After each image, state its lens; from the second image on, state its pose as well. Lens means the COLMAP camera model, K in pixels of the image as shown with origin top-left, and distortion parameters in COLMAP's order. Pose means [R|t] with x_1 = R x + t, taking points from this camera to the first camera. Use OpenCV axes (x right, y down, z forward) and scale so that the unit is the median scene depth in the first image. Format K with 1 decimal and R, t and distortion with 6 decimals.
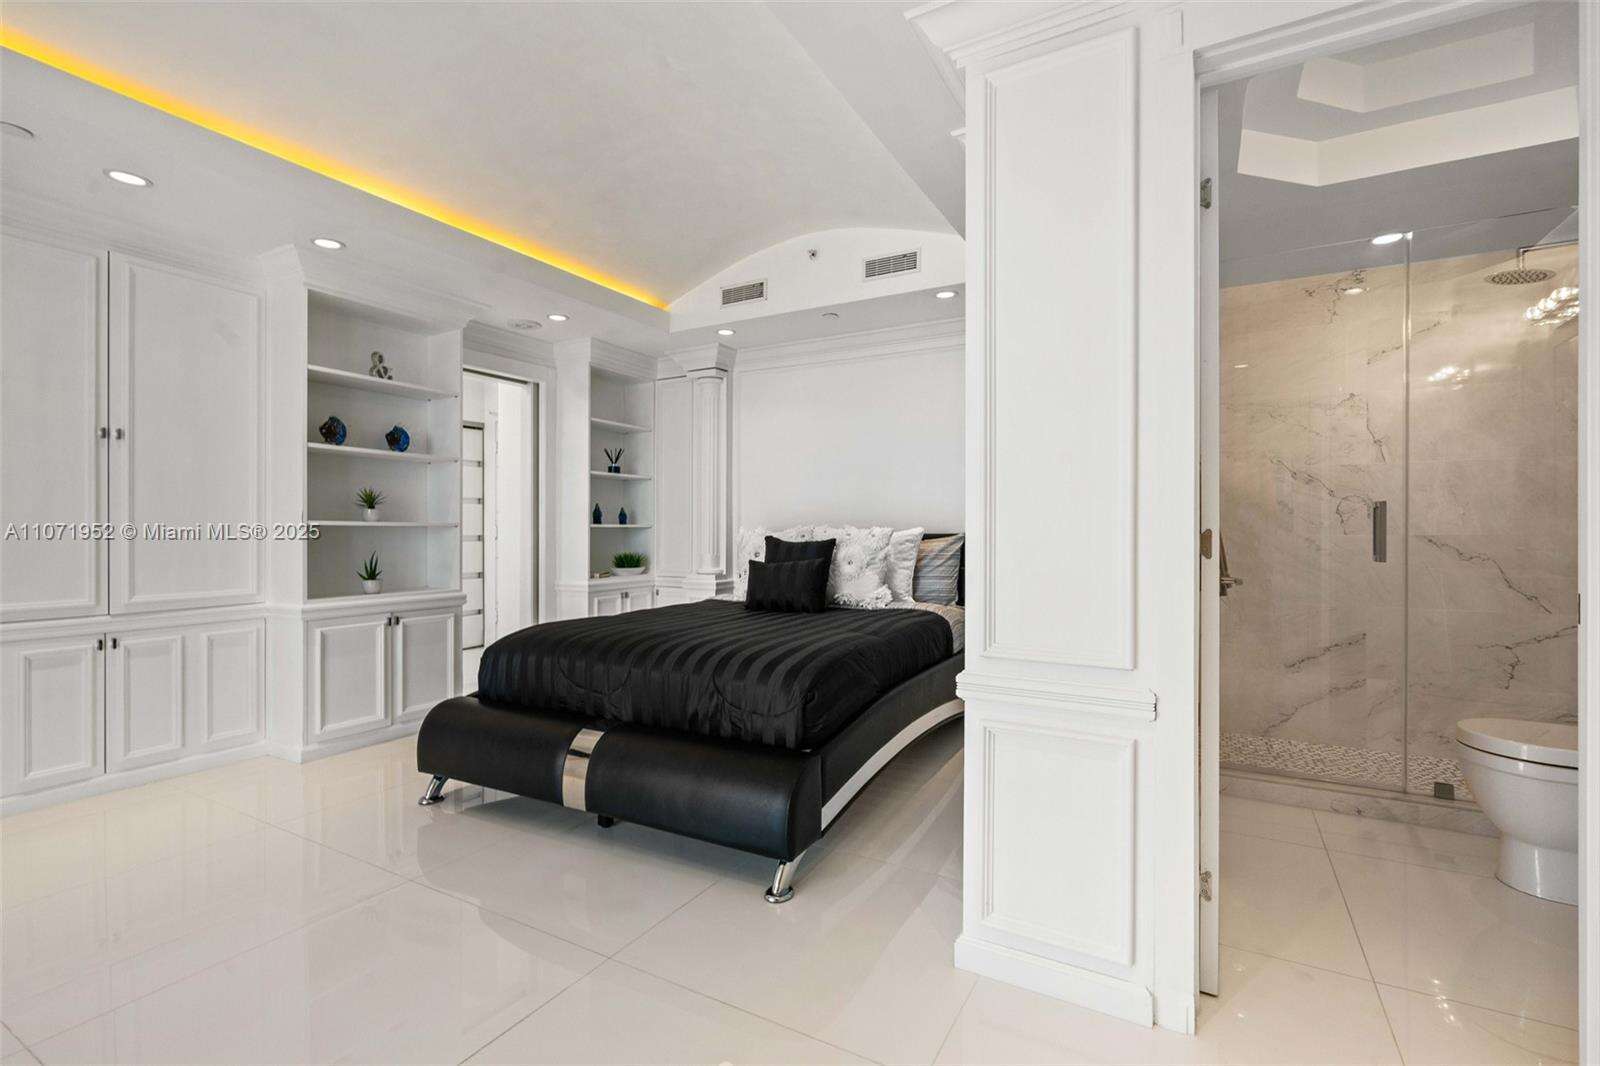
lens RADIAL K [[731.7, 0, 804.3], [0, 731.7, 529.5], [0, 0, 1]] dist [0.001800, 0.000813]
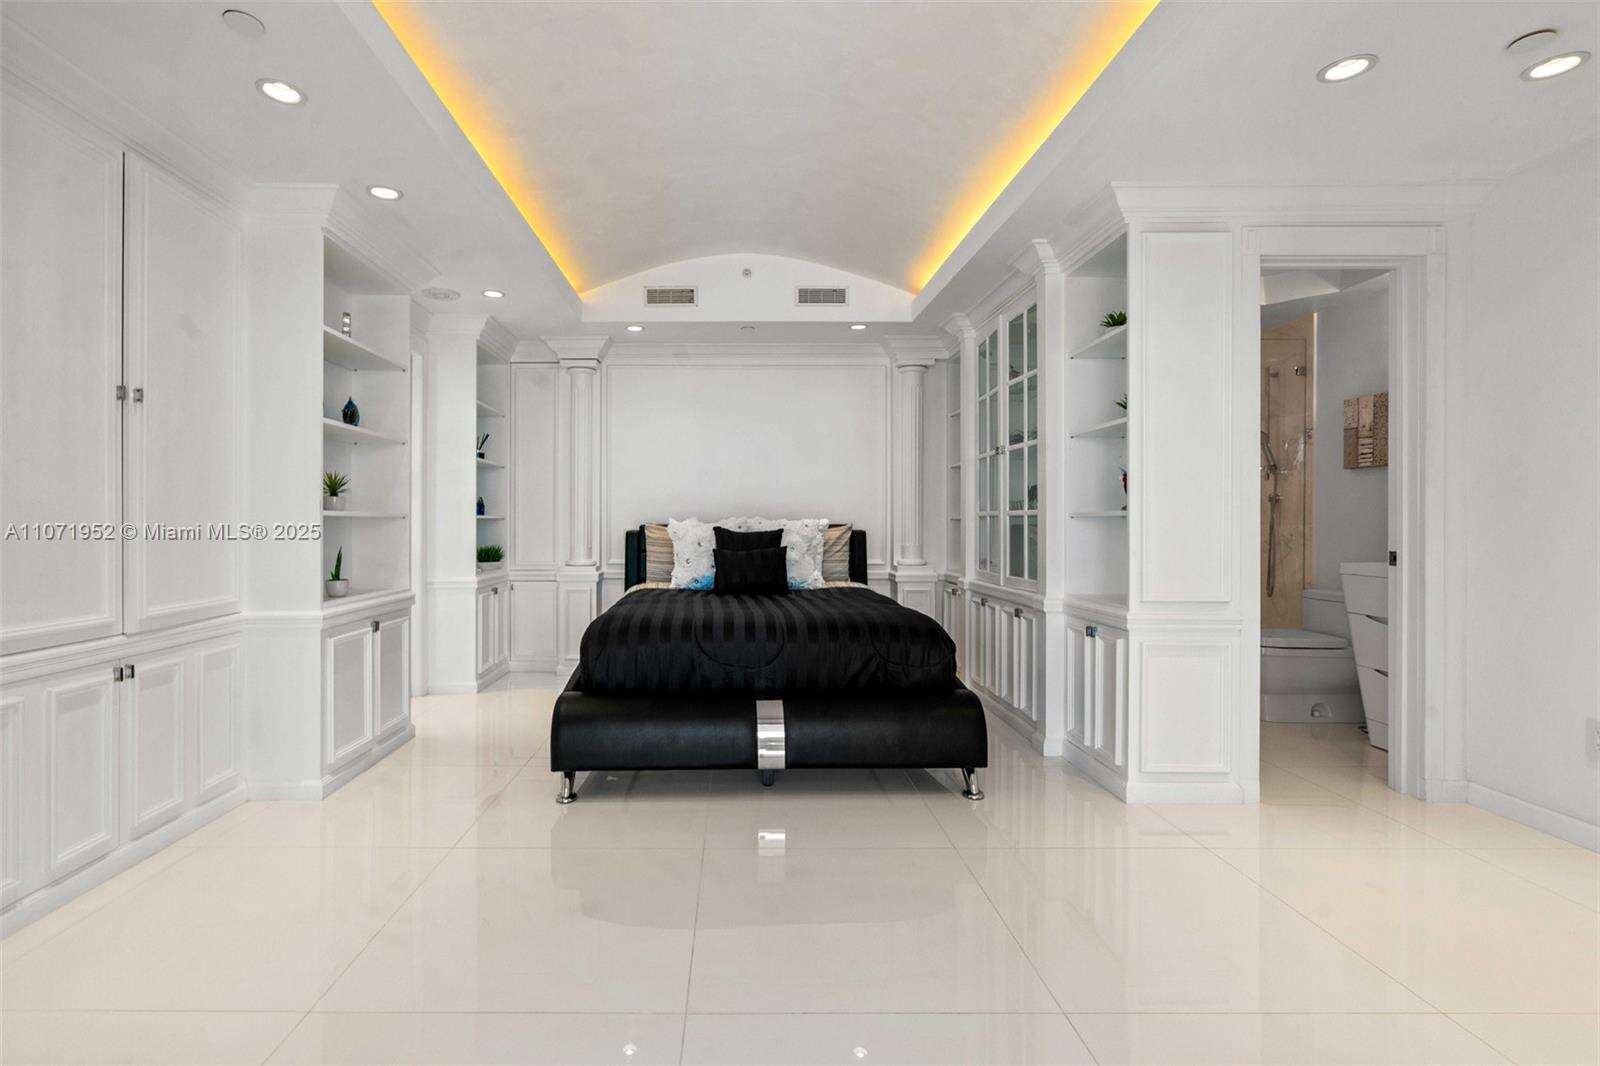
lens RADIAL K [[735.2, 0, 740.6], [0, 735.2, 531.1], [0, 0, 1]] dist [-0.017384, 0.000242]
pose [[0.872583, -0.007034, 0.488414, -0.581616], [0.000194, 0.999901, 0.014054, -0.000200], [-0.488465, -0.012169, 0.872499, 0.030909]]
